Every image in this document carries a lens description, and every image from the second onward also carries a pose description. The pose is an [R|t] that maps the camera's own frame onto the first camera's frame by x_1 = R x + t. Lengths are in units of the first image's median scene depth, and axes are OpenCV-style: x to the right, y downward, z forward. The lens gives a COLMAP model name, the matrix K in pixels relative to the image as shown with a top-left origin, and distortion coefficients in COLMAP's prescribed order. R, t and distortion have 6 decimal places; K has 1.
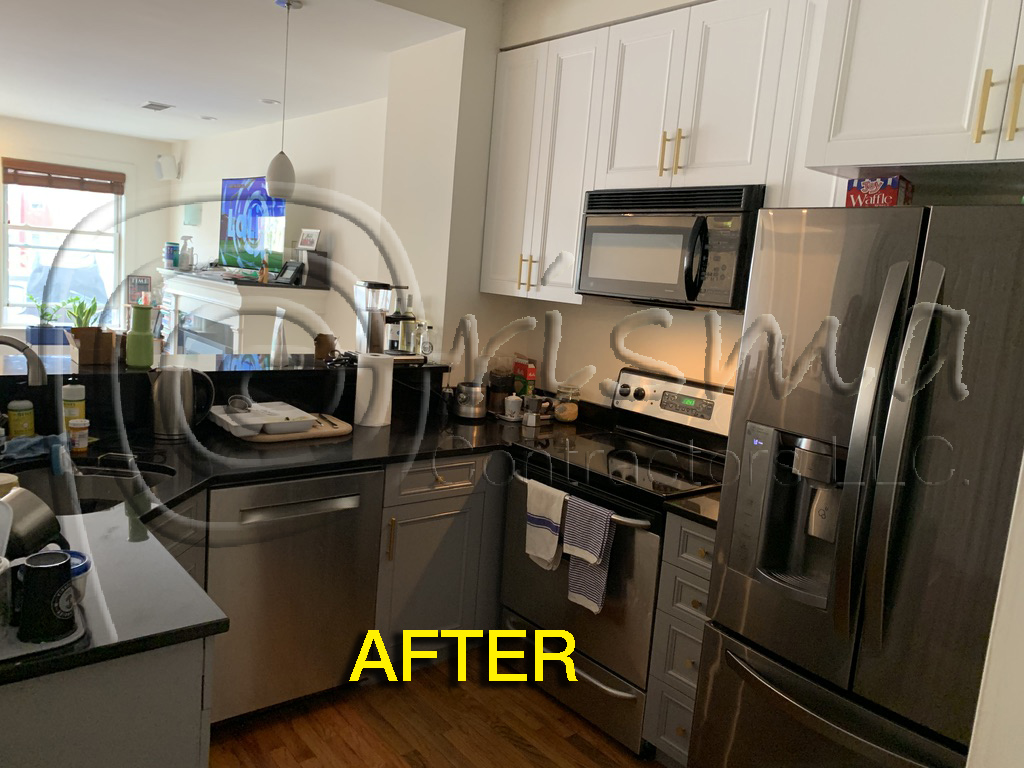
lens RADIAL K [[779.0, 0, 516.3], [0, 779.0, 380.1], [0, 0, 1]] dist [0.010481, -0.000342]
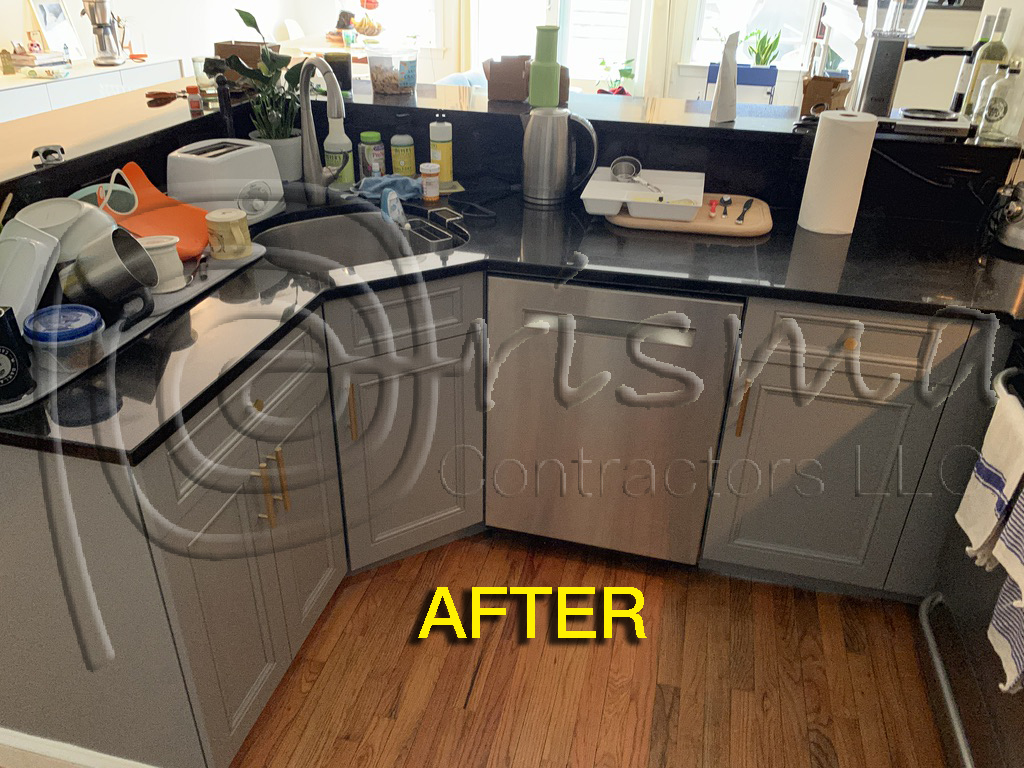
lens RADIAL K [[779.0, 0, 509.9], [0, 779.0, 392.9], [0, 0, 1]] dist [0.010481, -0.000342]
pose [[0.590113, 0.336910, -0.733661, 0.146658], [-0.088385, 0.930259, 0.356099, -0.019453], [0.802468, -0.145294, 0.578736, 0.327429]]
